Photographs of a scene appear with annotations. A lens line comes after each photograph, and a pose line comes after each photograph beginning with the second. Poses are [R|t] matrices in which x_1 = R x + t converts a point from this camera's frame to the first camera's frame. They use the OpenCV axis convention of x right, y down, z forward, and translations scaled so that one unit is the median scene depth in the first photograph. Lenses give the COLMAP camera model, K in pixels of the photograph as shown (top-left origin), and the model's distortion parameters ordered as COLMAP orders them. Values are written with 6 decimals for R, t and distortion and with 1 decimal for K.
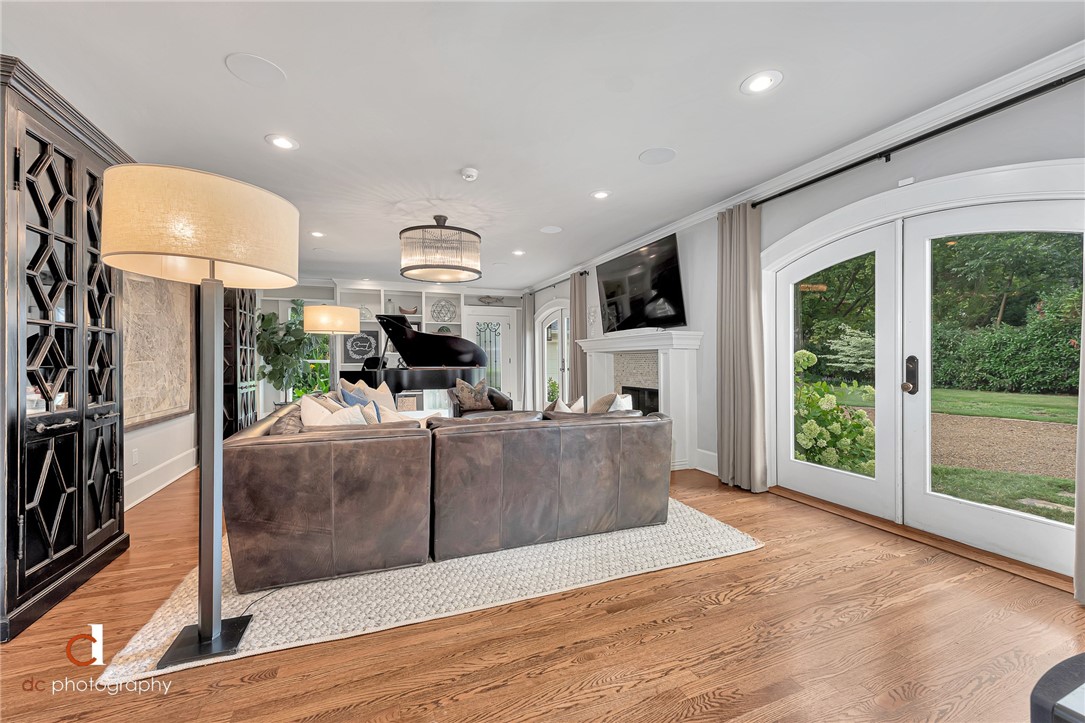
lens RADIAL K [[436.3, 0, 542.9], [0, 436.3, 360.5], [0, 0, 1]] dist [-0.001026, -0.000434]
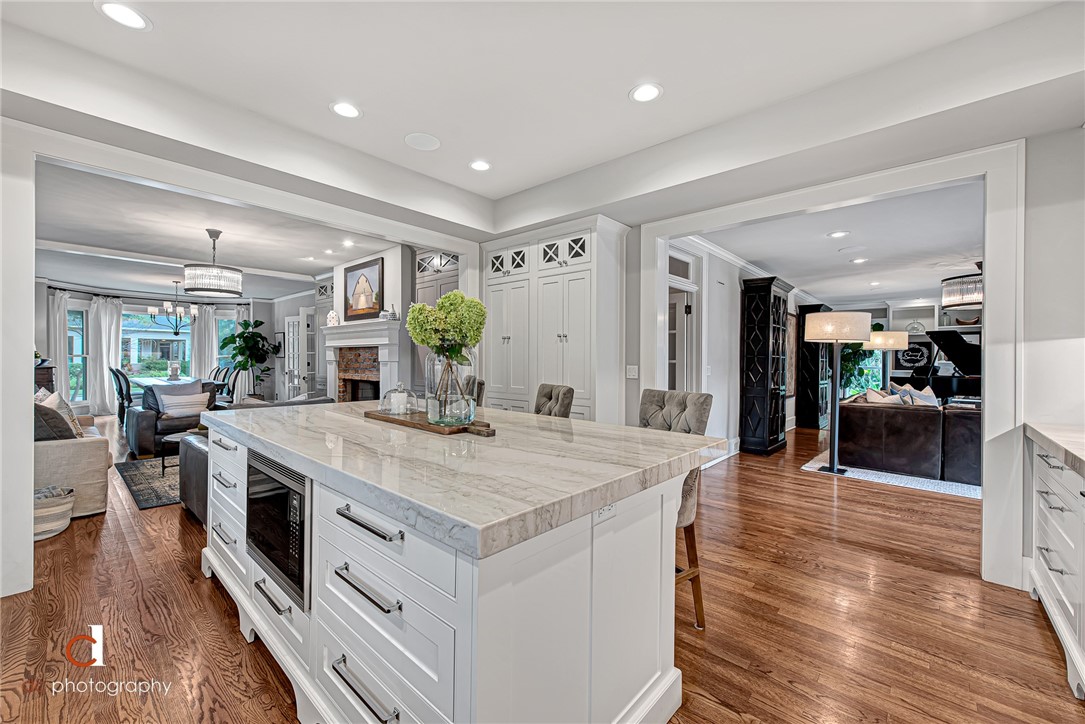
lens RADIAL K [[436.3, 0, 545.4], [0, 436.3, 364.2], [0, 0, 1]] dist [-0.001026, -0.000434]
pose [[0.446053, 0.018417, -0.894817, 0.598582], [-0.014349, 0.999807, 0.013425, -0.038119], [0.894891, 0.006851, 0.446231, -1.258383]]
